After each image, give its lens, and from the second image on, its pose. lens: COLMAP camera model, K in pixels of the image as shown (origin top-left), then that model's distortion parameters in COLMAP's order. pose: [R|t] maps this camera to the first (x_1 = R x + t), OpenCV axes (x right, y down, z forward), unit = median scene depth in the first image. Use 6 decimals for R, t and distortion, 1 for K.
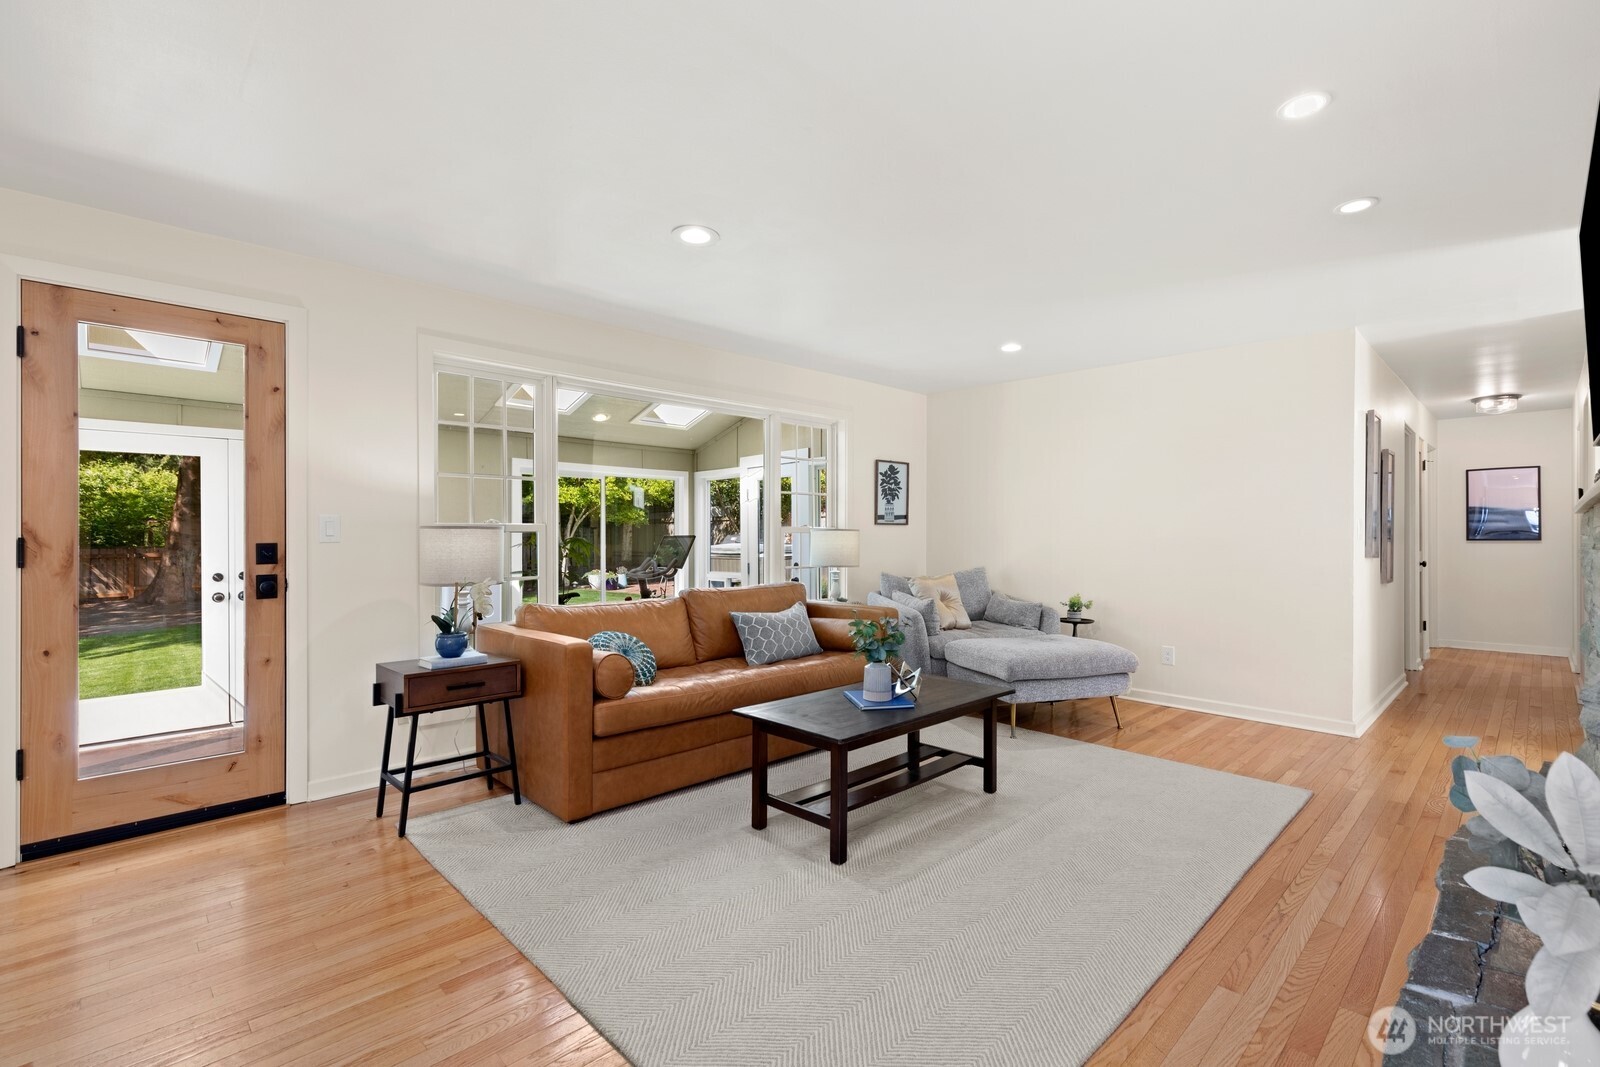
lens RADIAL K [[722.1, 0, 784.9], [0, 722.1, 536.7], [0, 0, 1]] dist [0.005117, -0.000143]
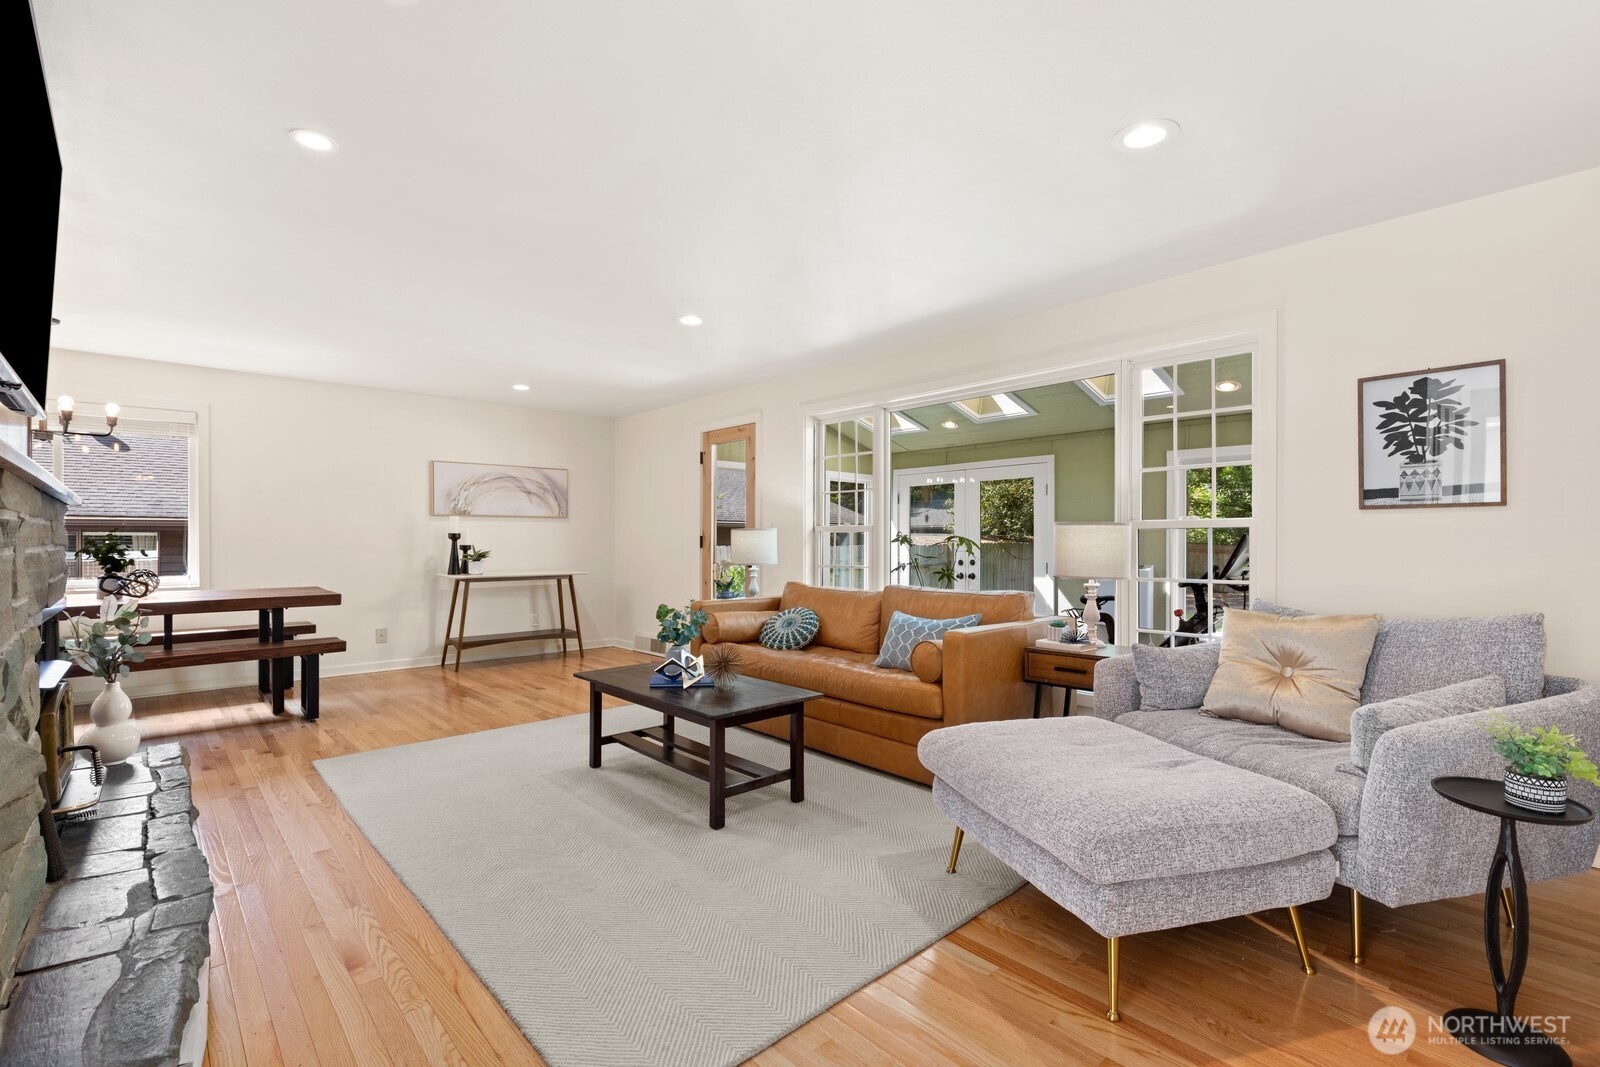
lens RADIAL K [[722.1, 0, 794.9], [0, 722.1, 536.1], [0, 0, 1]] dist [0.005117, -0.000143]
pose [[-0.029326, -0.000436, -0.999570, 0.635511], [0.000269, 1.000000, -0.000444, 0.002056], [0.999570, -0.000282, -0.029326, 0.620265]]
